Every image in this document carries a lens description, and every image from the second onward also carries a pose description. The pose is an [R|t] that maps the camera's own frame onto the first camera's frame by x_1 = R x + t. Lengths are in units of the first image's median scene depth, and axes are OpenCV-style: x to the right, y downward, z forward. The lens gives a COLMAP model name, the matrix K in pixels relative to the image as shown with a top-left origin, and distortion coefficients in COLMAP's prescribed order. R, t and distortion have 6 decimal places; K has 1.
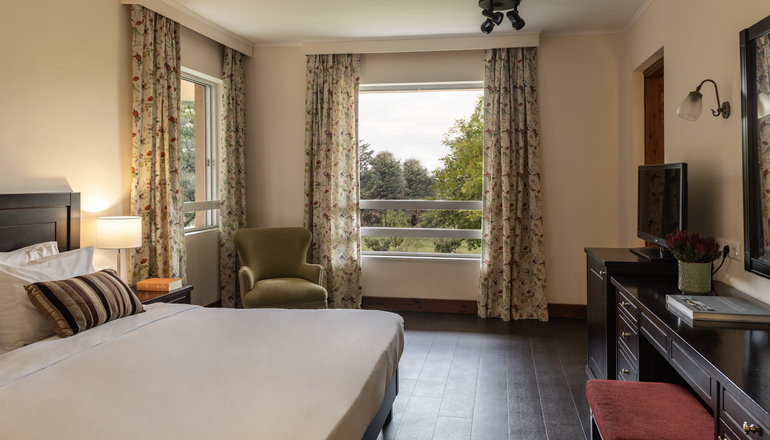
lens RADIAL K [[546.7, 0, 385.9], [0, 546.7, 173.9], [0, 0, 1]] dist [0.000885, 0.000356]
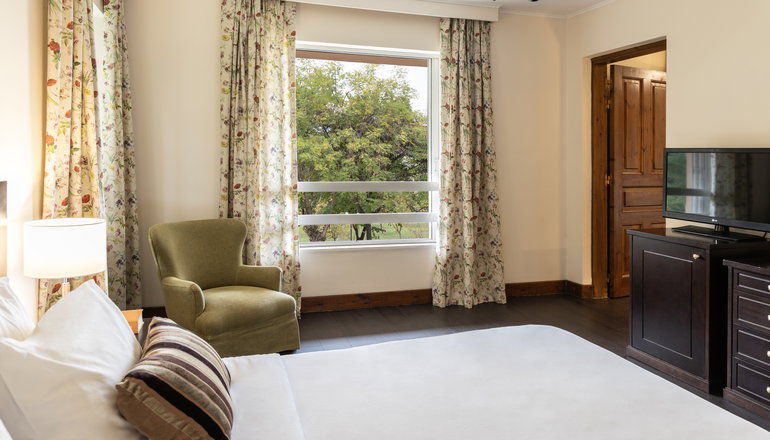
lens RADIAL K [[543.3, 0, 384.7], [0, 543.3, 158.0], [0, 0, 1]] dist [0.003785, 0.001298]
pose [[0.875045, 0.007202, 0.483987, -0.331859], [-0.016666, 0.999745, 0.015255, -0.002397], [-0.483754, -0.021415, 0.874942, 0.227349]]
